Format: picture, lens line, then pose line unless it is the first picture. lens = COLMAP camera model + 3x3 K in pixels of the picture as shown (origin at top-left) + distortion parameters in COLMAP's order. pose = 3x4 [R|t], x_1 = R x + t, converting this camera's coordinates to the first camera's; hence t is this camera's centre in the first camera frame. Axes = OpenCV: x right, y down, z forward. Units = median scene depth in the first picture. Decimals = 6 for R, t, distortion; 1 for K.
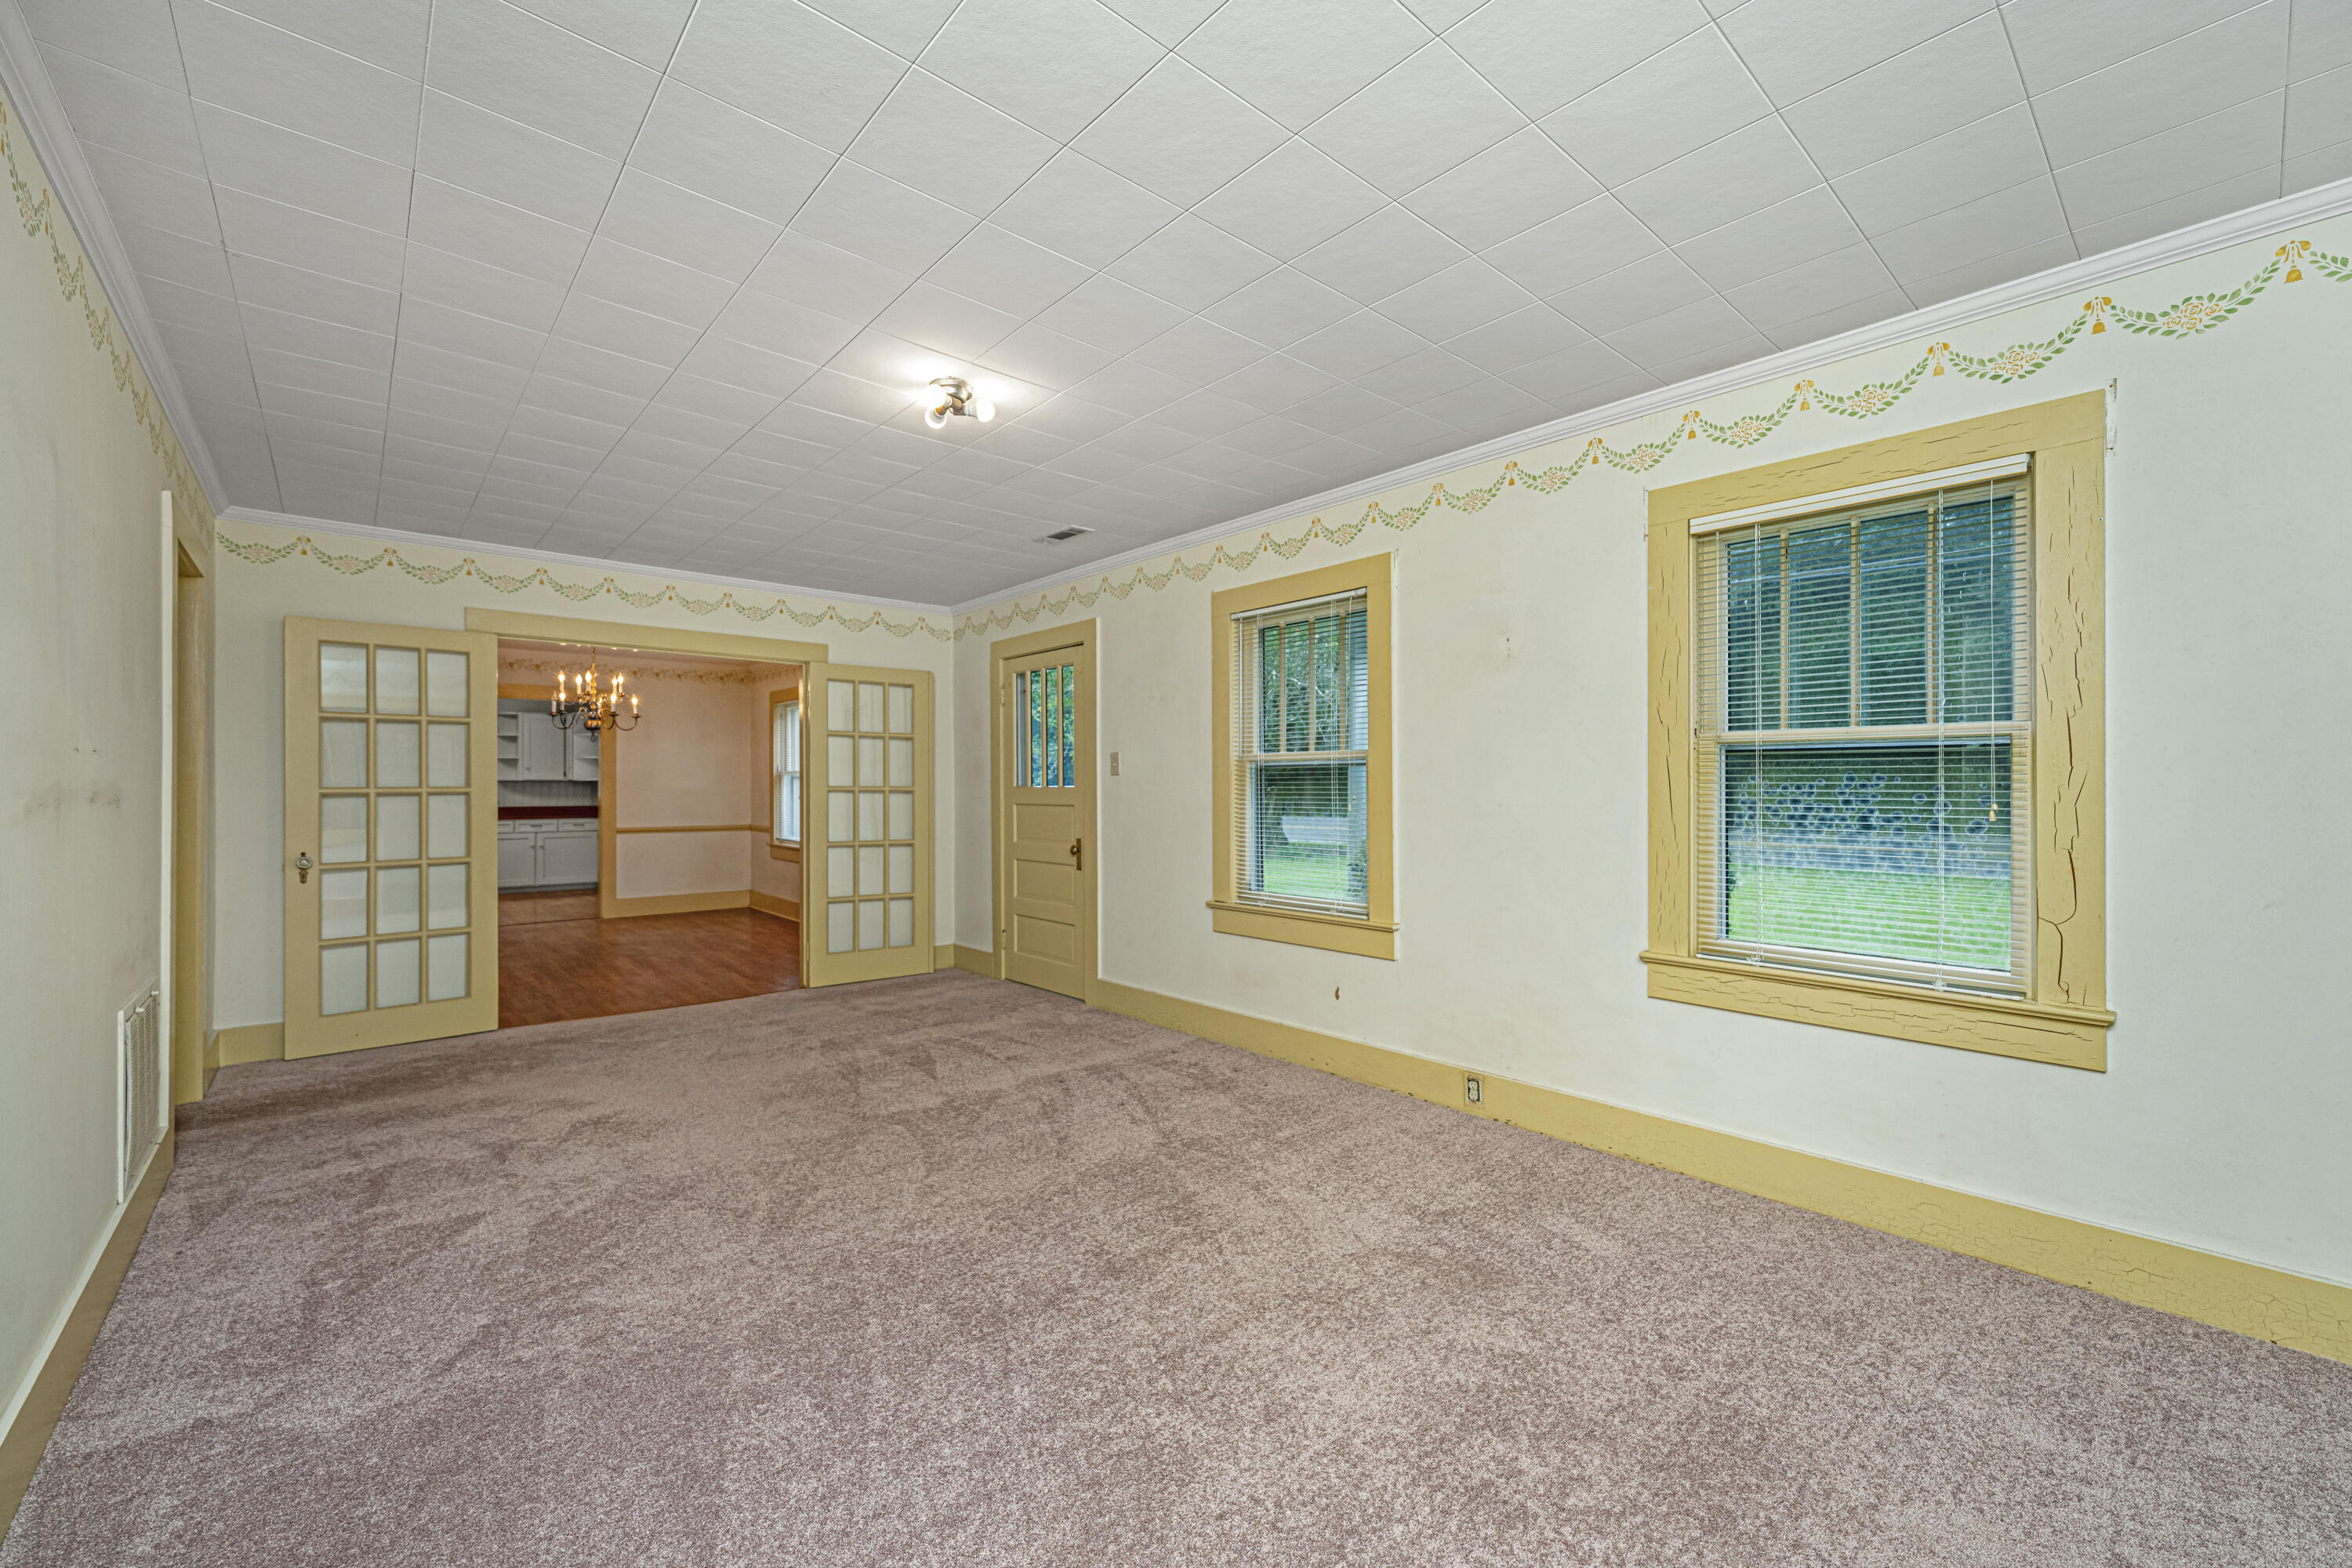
lens RADIAL K [[943.2, 0, 1167.7], [0, 943.2, 781.6], [0, 0, 1]] dist [-0.000263, 0.000369]
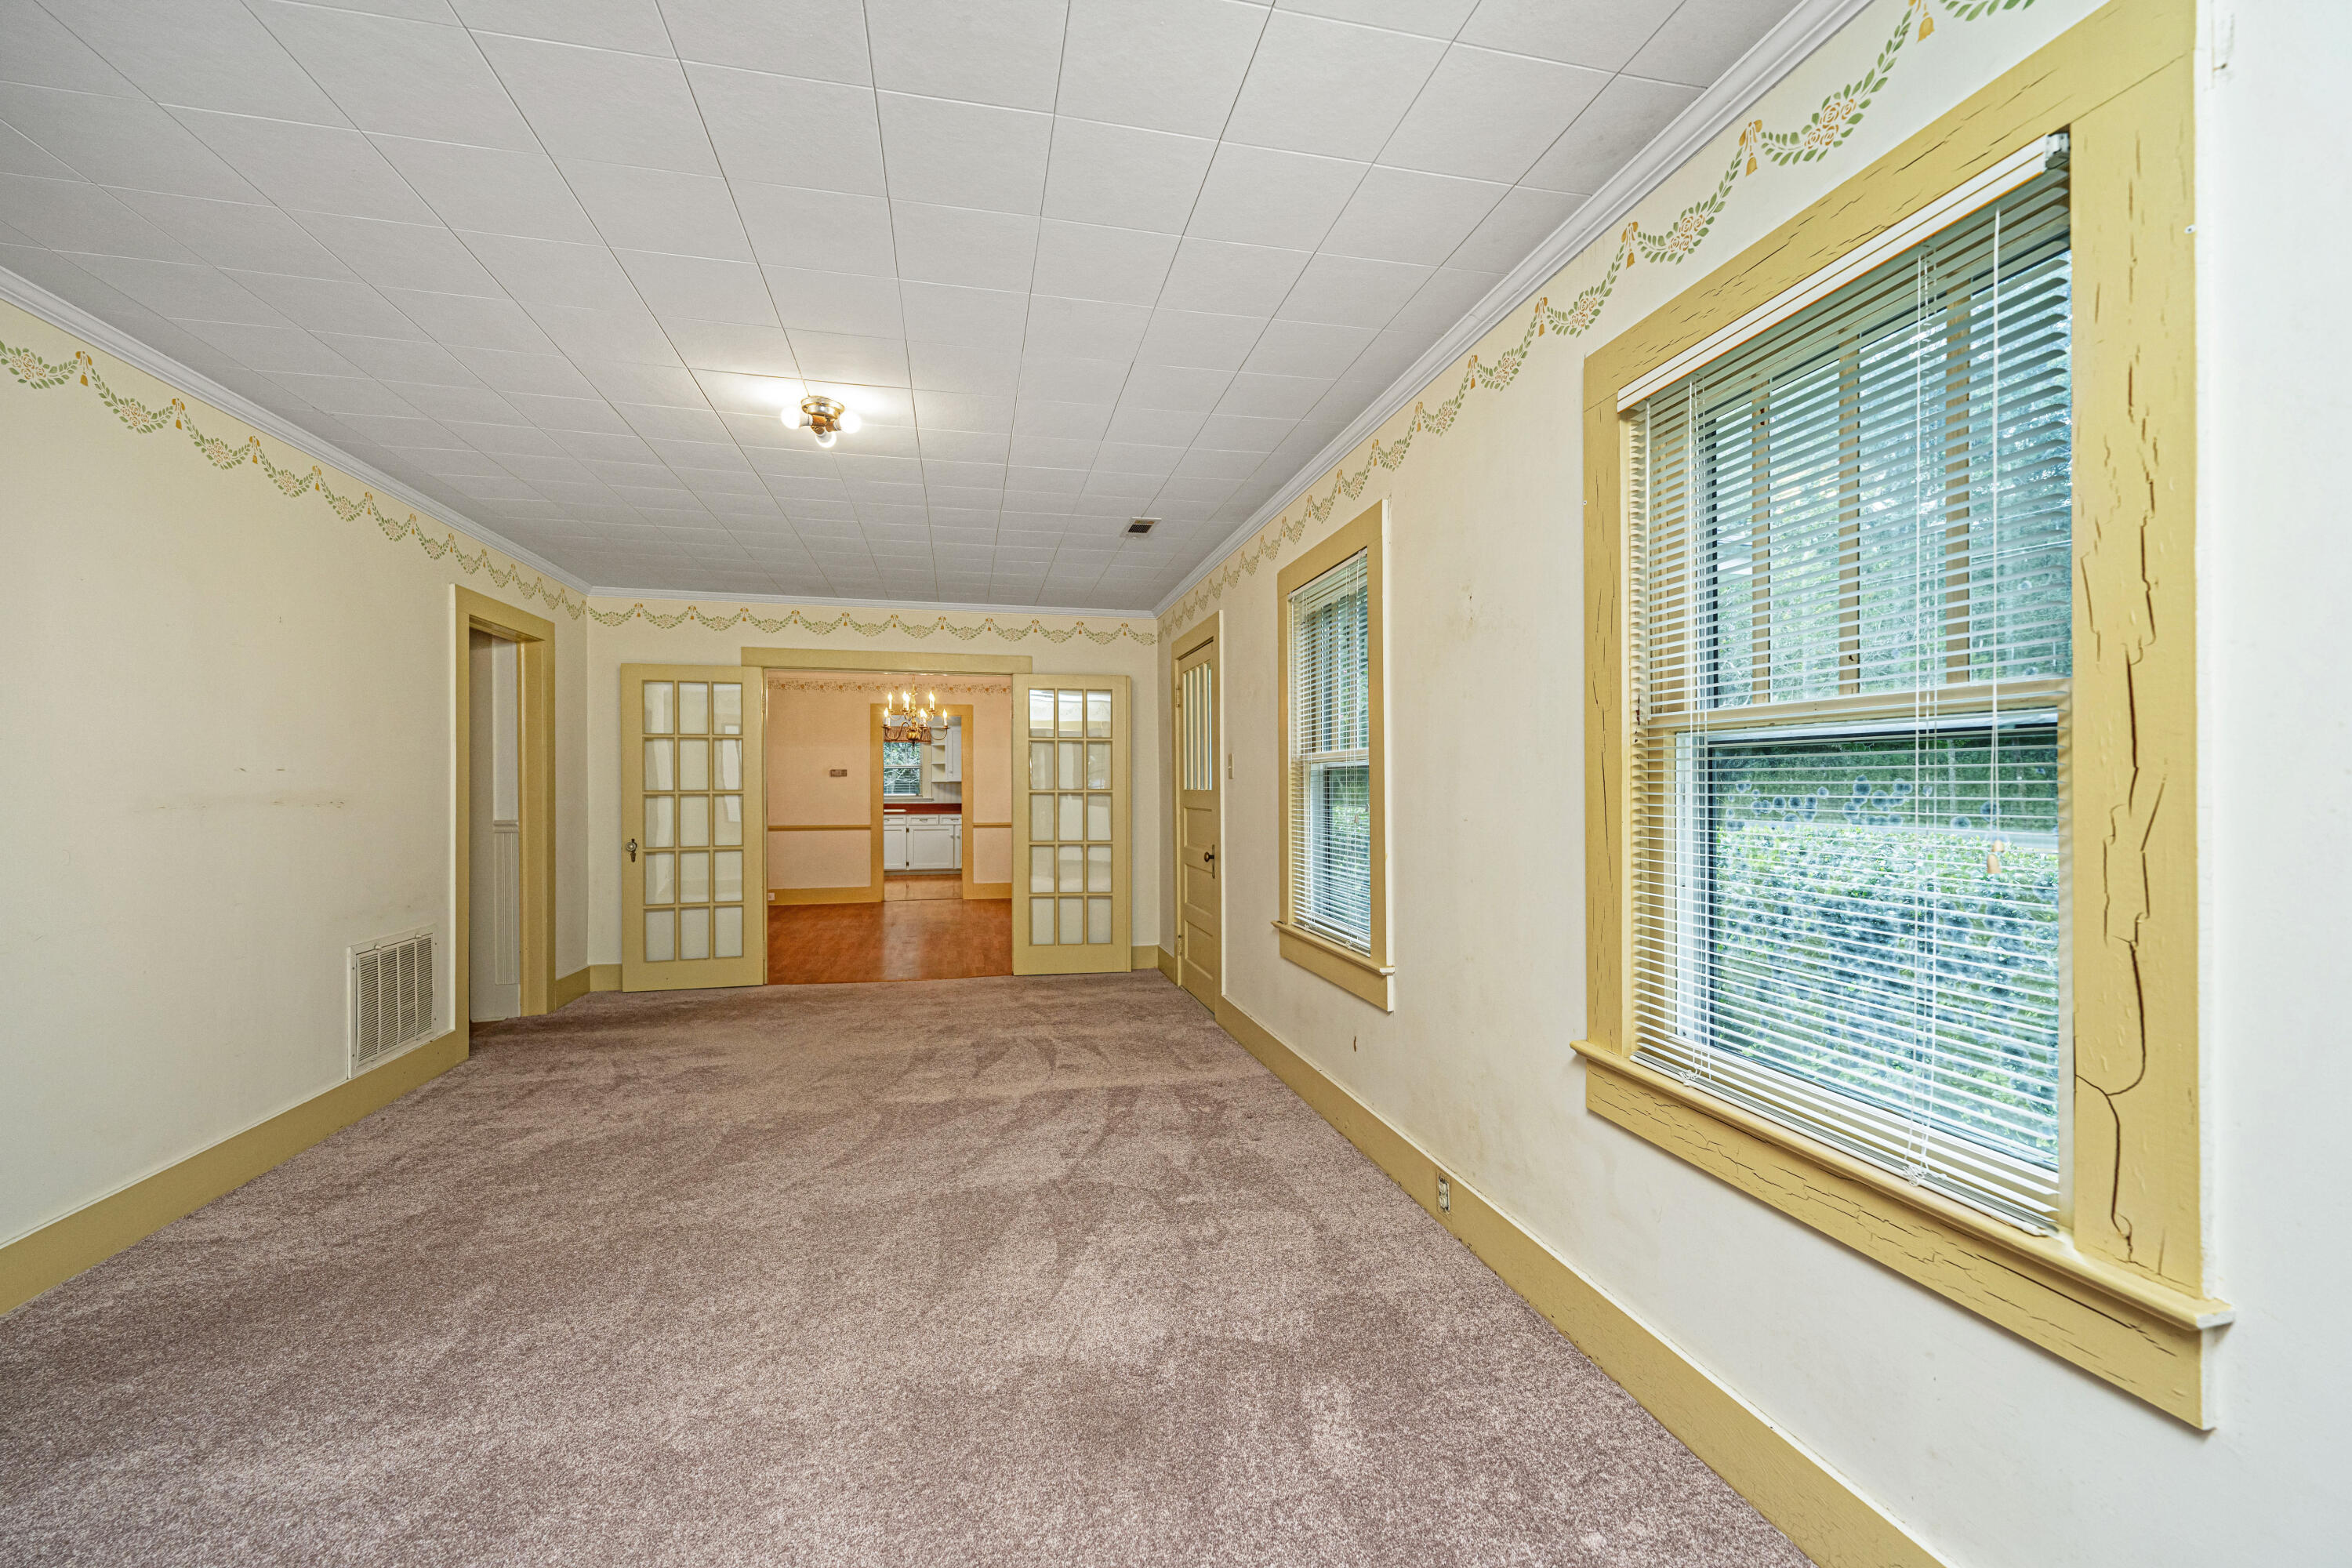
lens RADIAL K [[943.2, 0, 1157.4], [0, 943.2, 785.5], [0, 0, 1]] dist [-0.000263, 0.000369]
pose [[0.878863, -0.000274, -0.477074, 0.425187], [0.003187, 0.999981, 0.005297, -0.006284], [0.477064, -0.006175, 0.878847, 0.196834]]
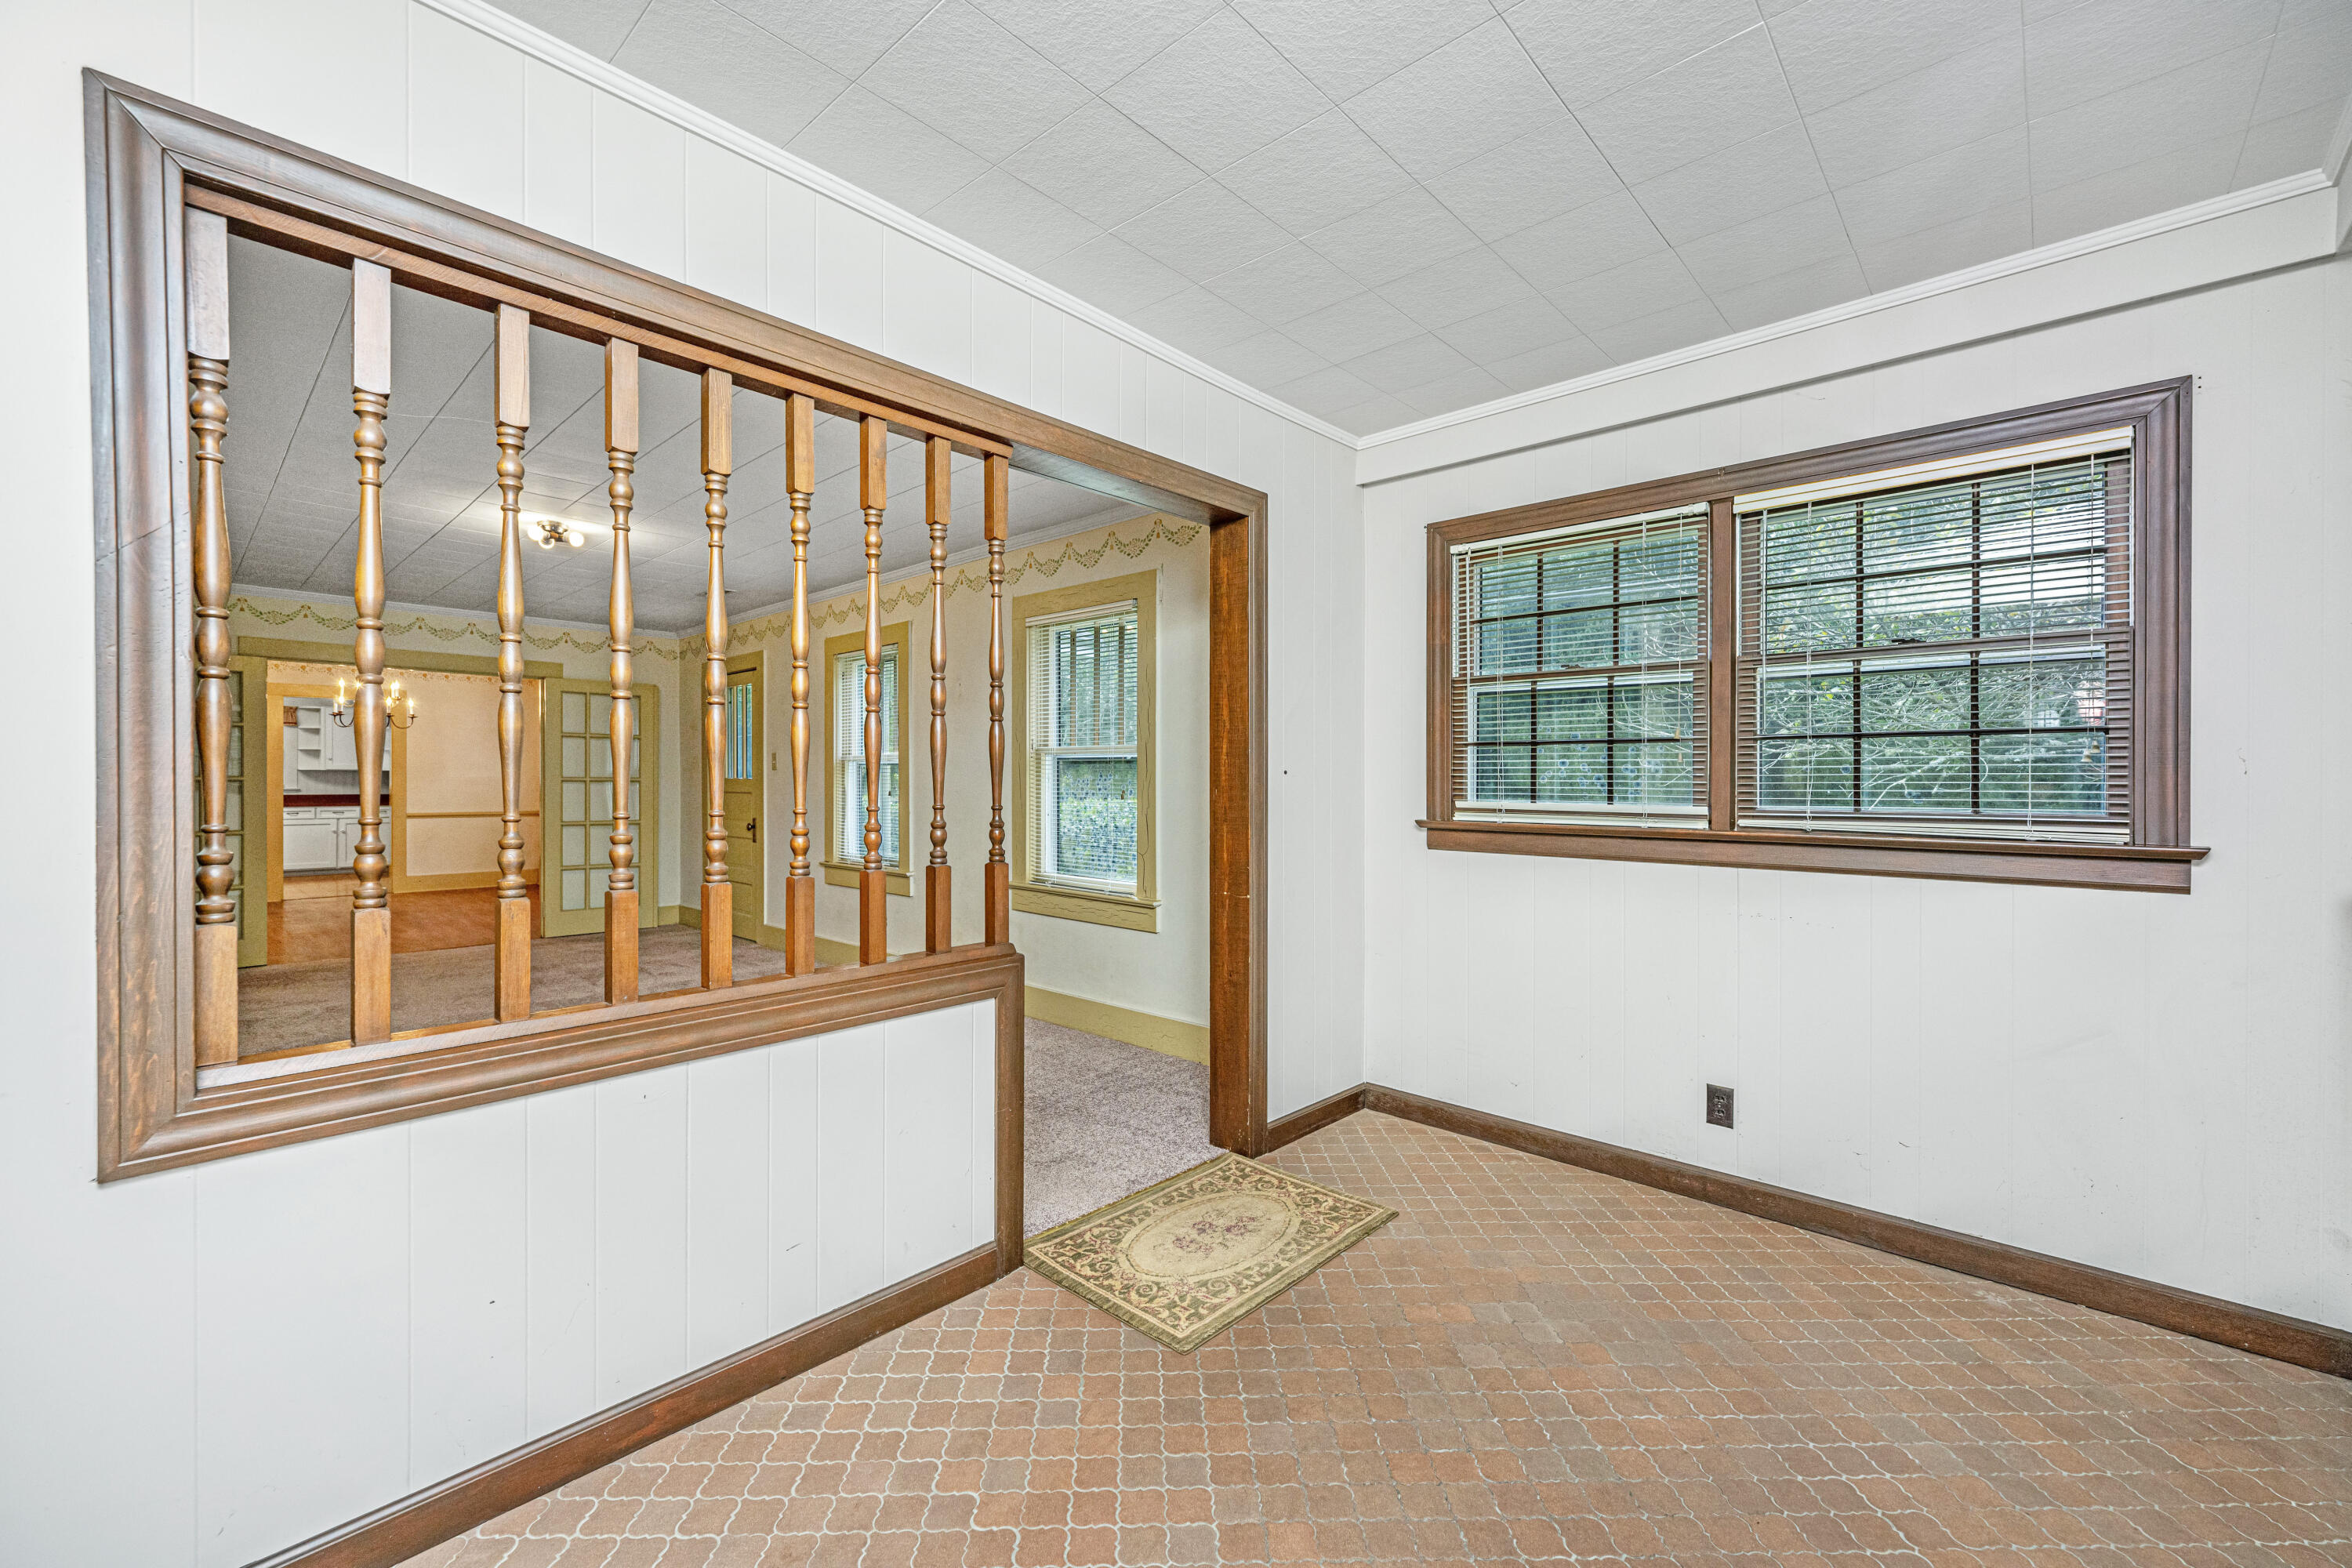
lens RADIAL K [[943.2, 0, 1136.9], [0, 943.2, 778.9], [0, 0, 1]] dist [-0.000263, 0.000369]
pose [[0.995874, 0.002027, 0.090727, 0.434124], [-0.002828, 0.999958, 0.008702, -0.009463], [-0.090705, -0.008923, 0.995838, -0.476086]]
